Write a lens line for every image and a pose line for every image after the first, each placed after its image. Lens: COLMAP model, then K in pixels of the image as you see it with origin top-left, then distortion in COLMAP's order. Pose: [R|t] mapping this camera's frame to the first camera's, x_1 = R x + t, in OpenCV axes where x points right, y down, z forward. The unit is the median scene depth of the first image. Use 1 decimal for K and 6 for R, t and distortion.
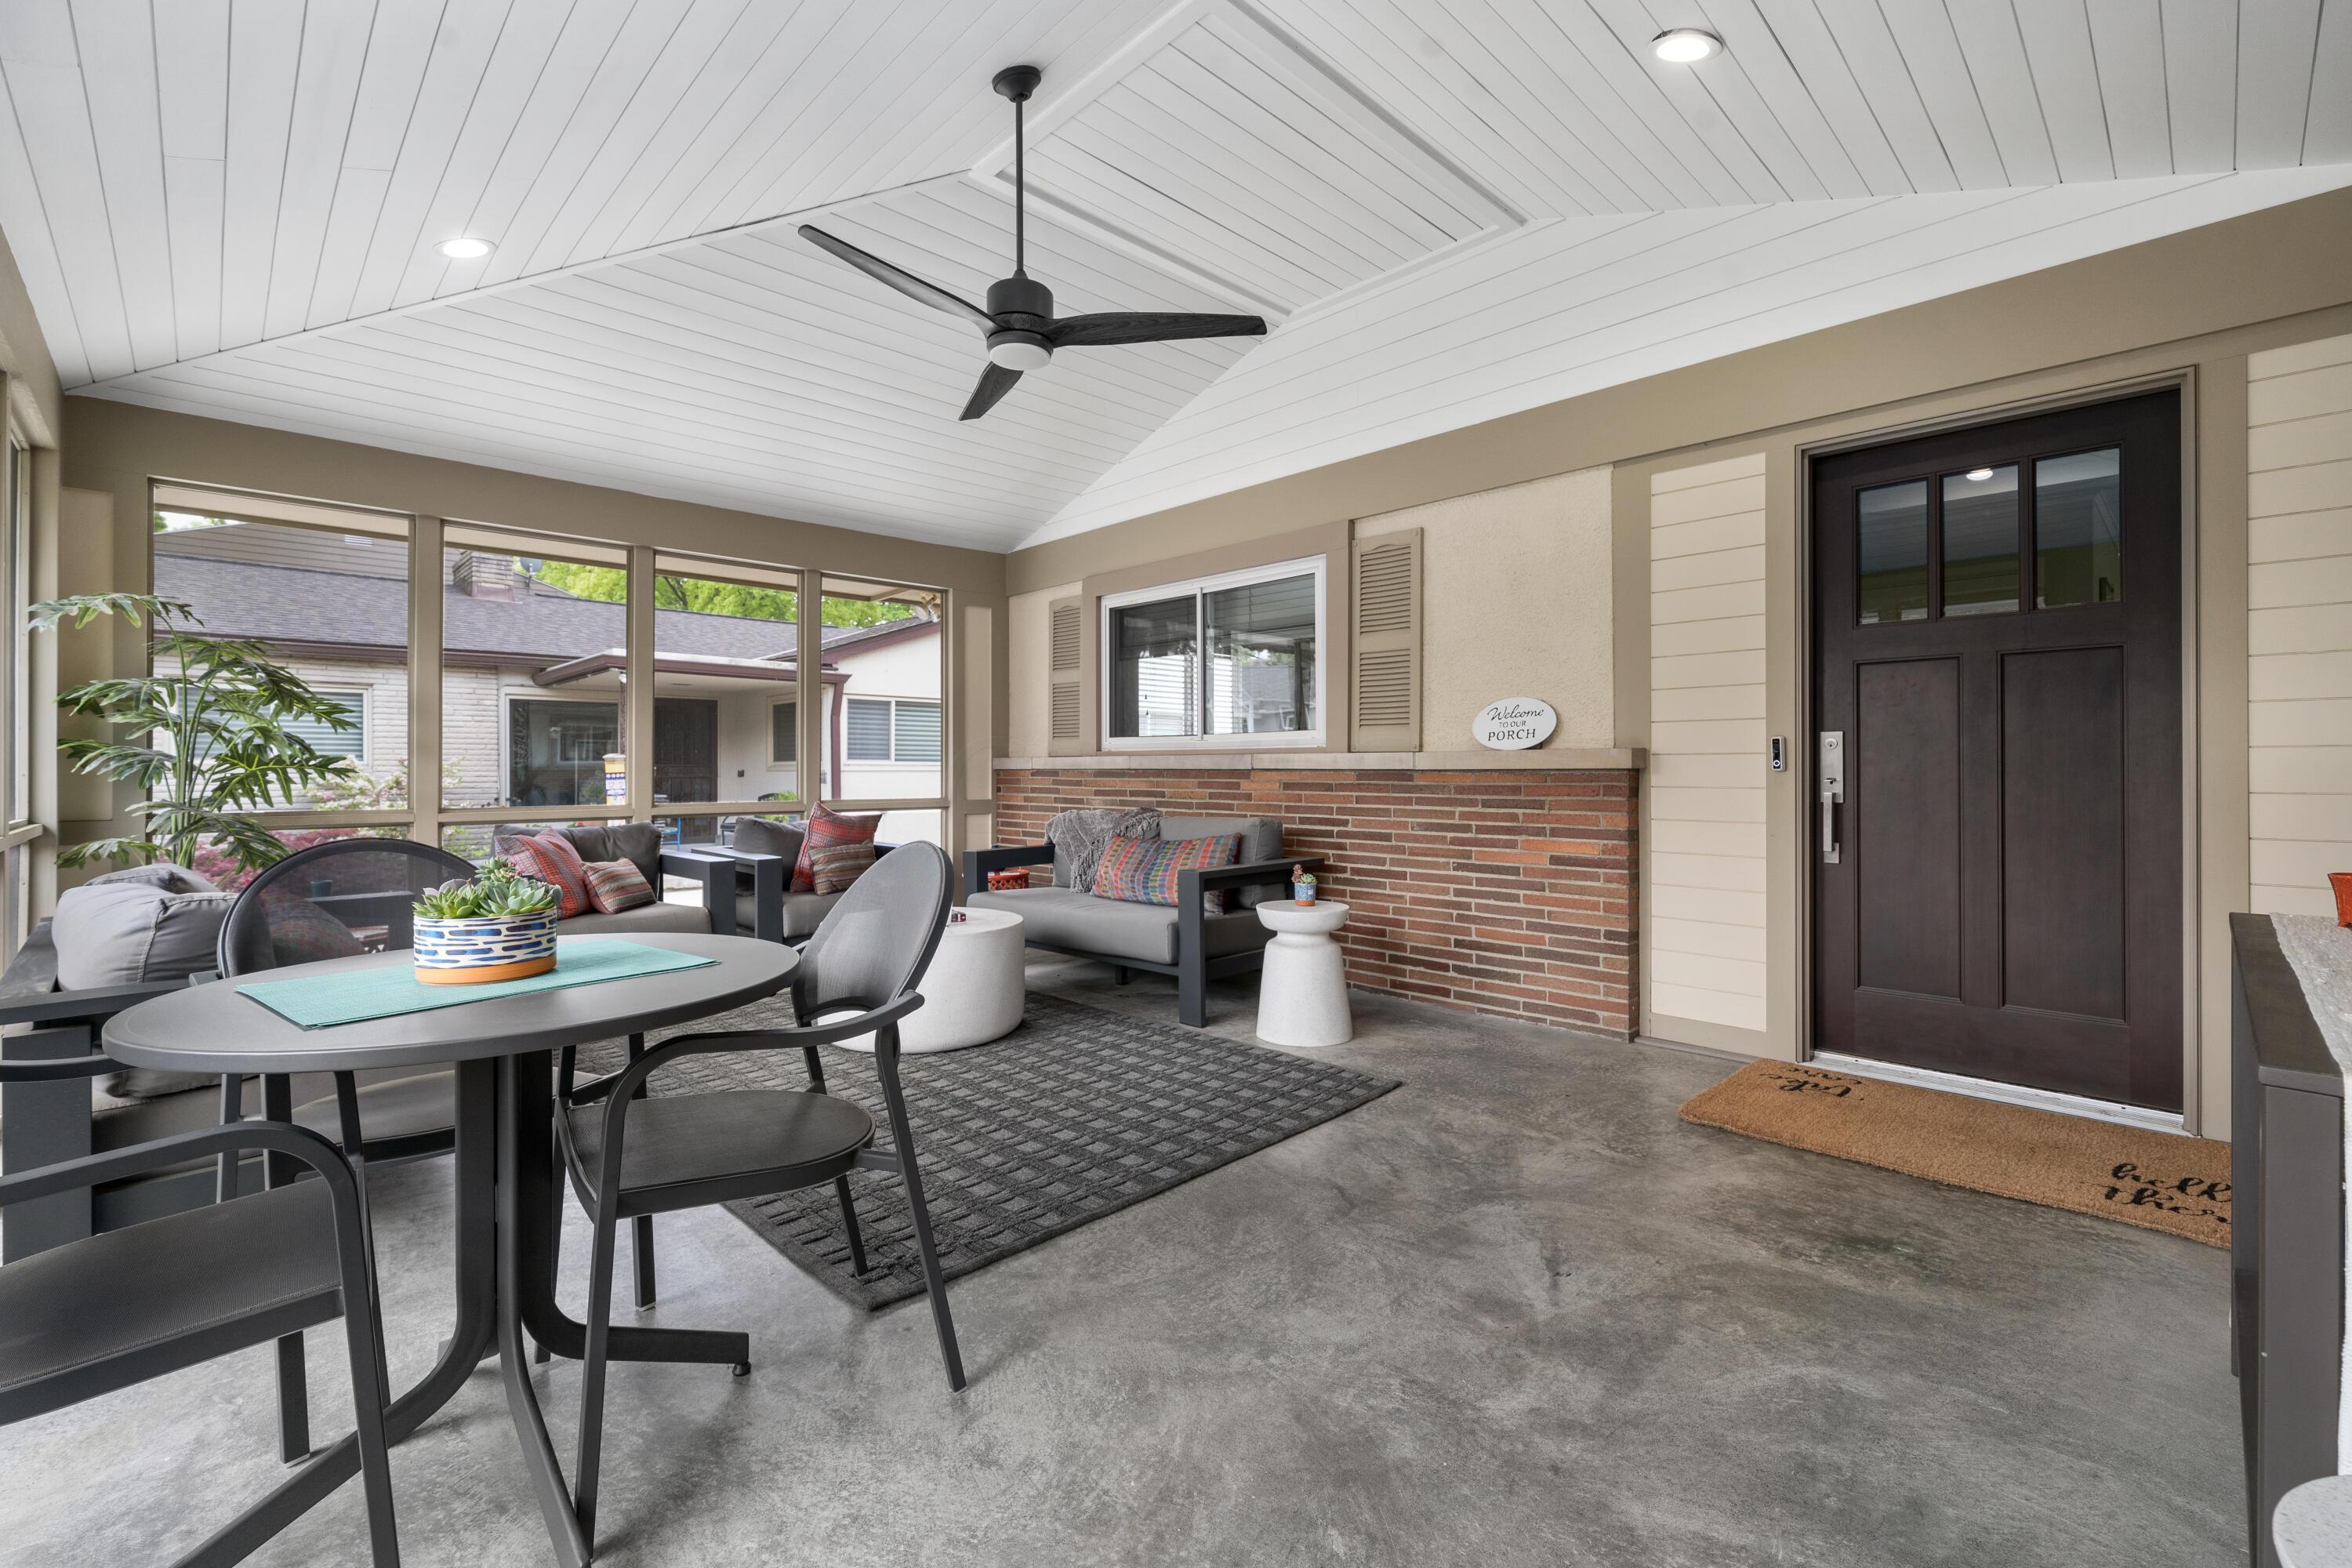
lens RADIAL K [[1010.8, 0, 1177.6], [0, 1010.8, 772.3], [0, 0, 1]] dist [-0.002343, 0.000236]
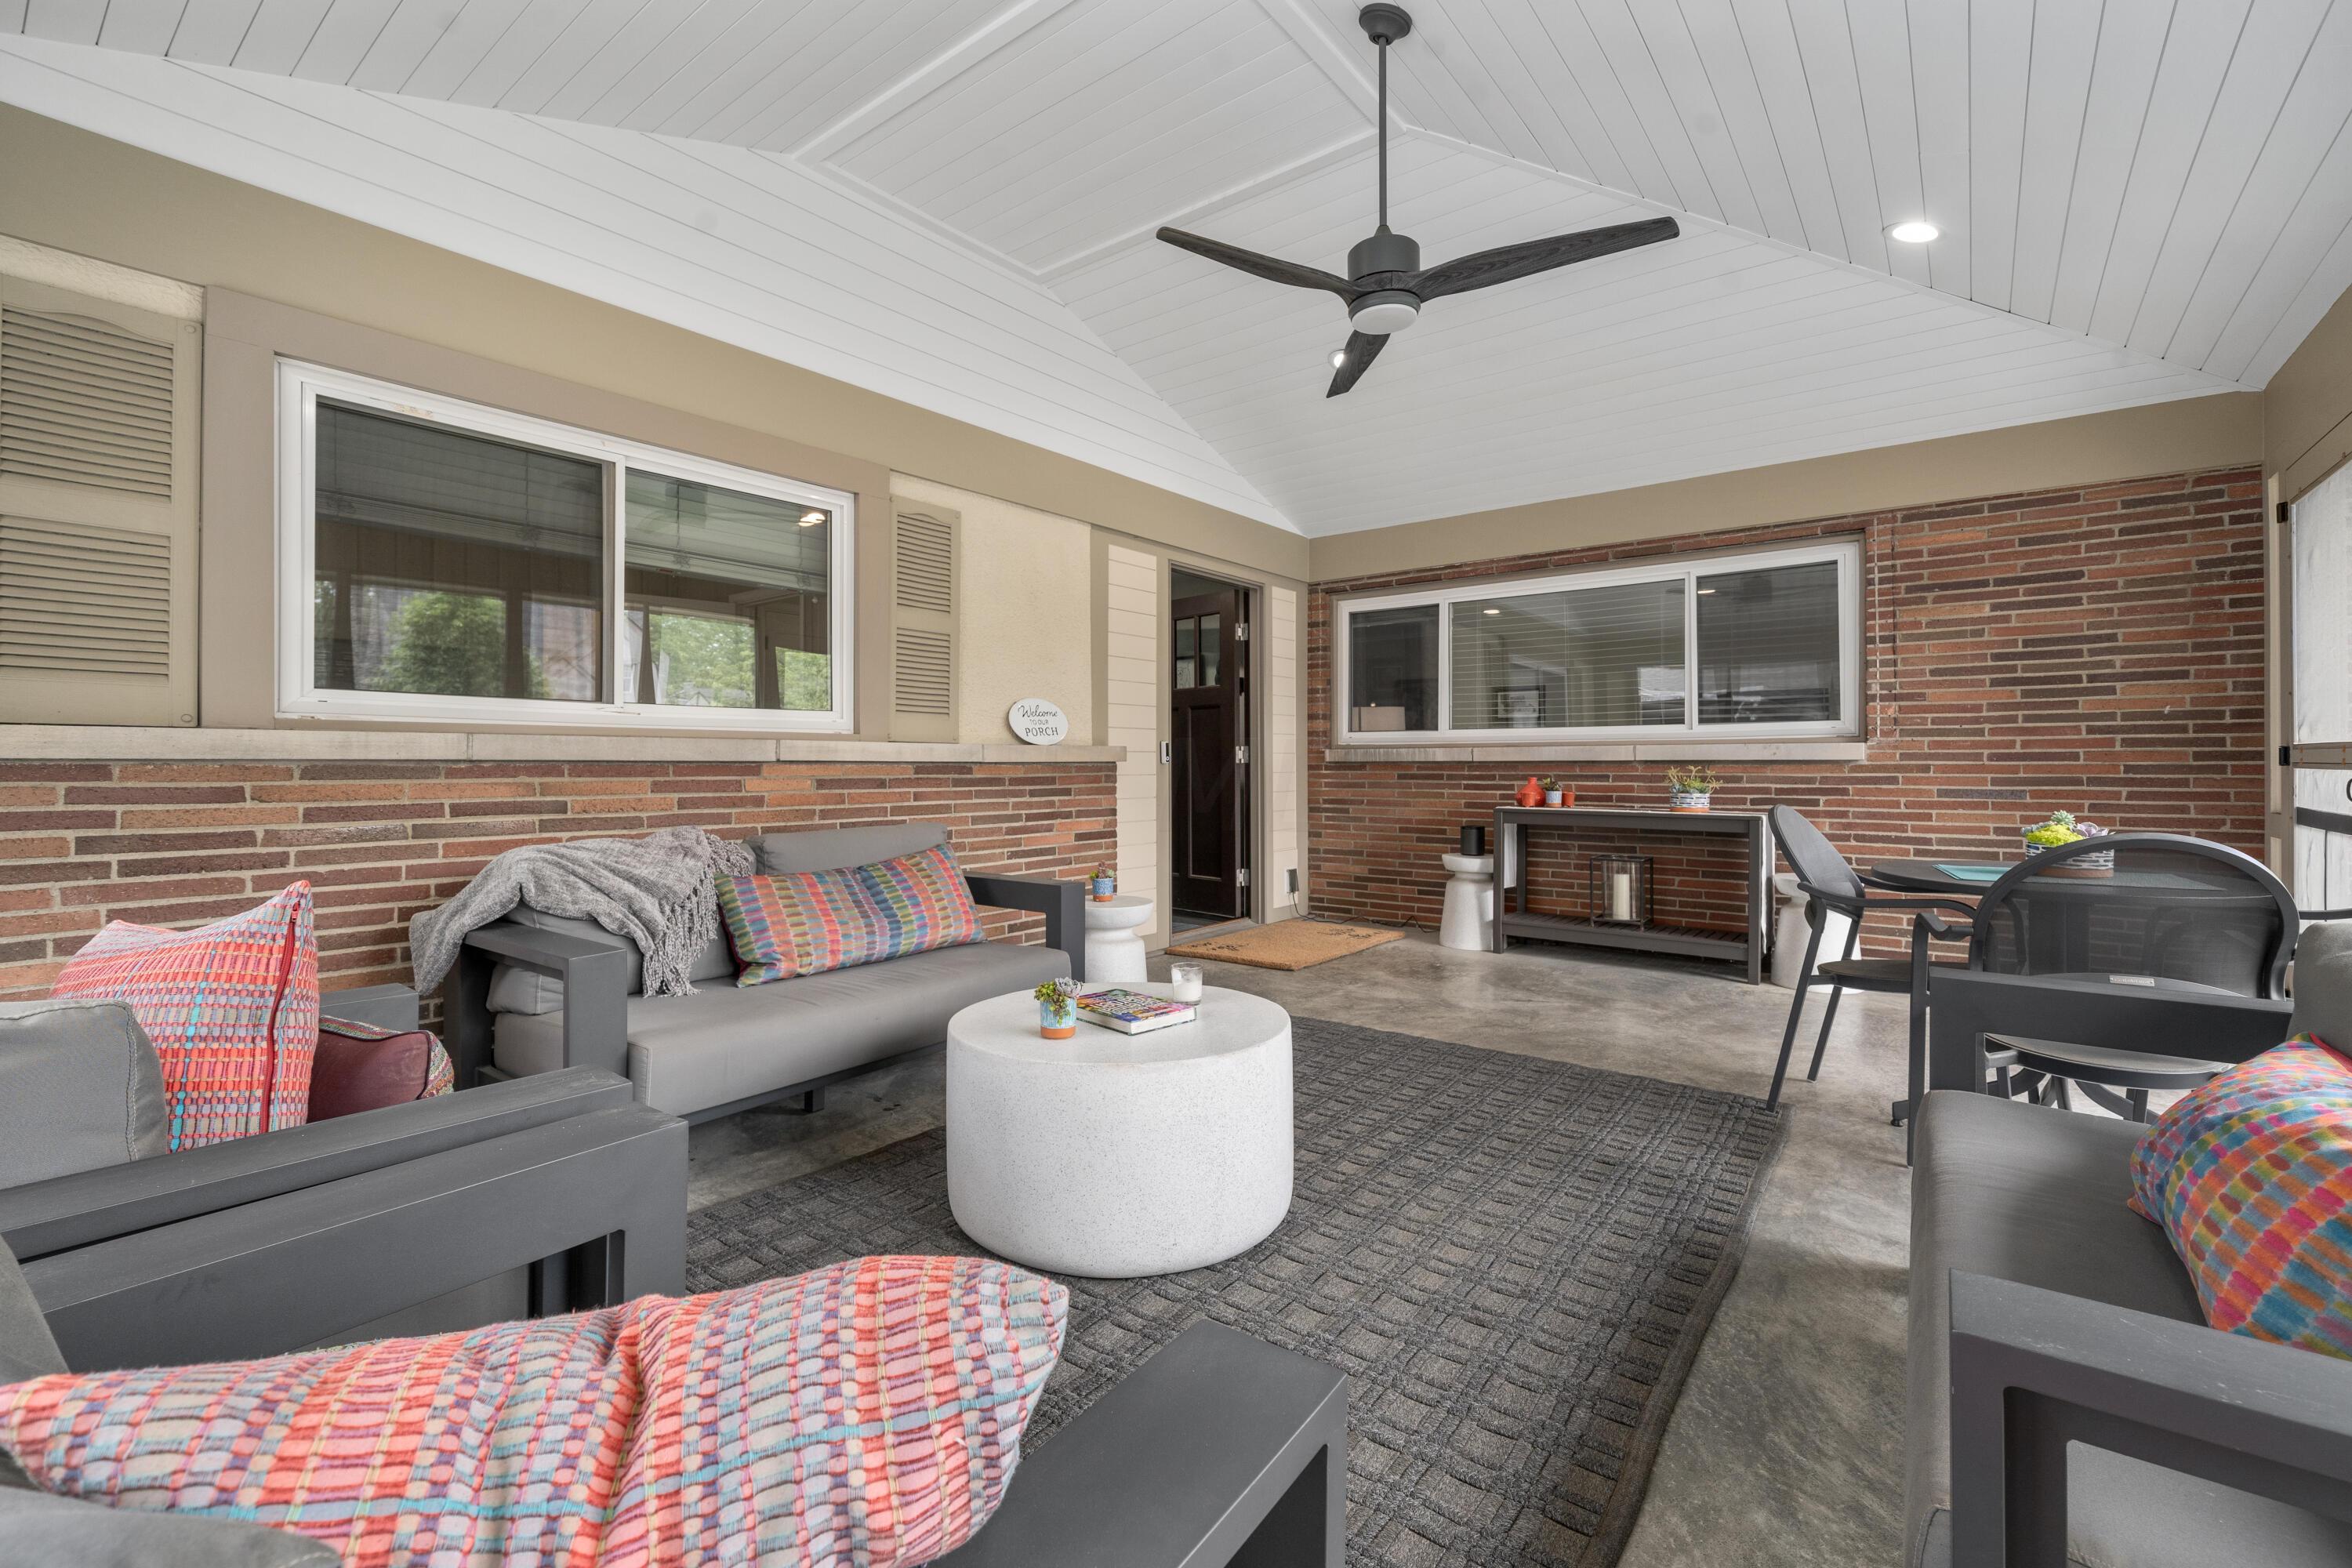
lens RADIAL K [[1010.8, 0, 1178.3], [0, 1010.8, 768.9], [0, 0, 1]] dist [-0.002343, 0.000236]
pose [[-0.137037, -0.007378, 0.990538, -0.765017], [-0.000102, 0.999972, 0.007434, -0.003596], [-0.990566, 0.000917, -0.137034, 0.948952]]
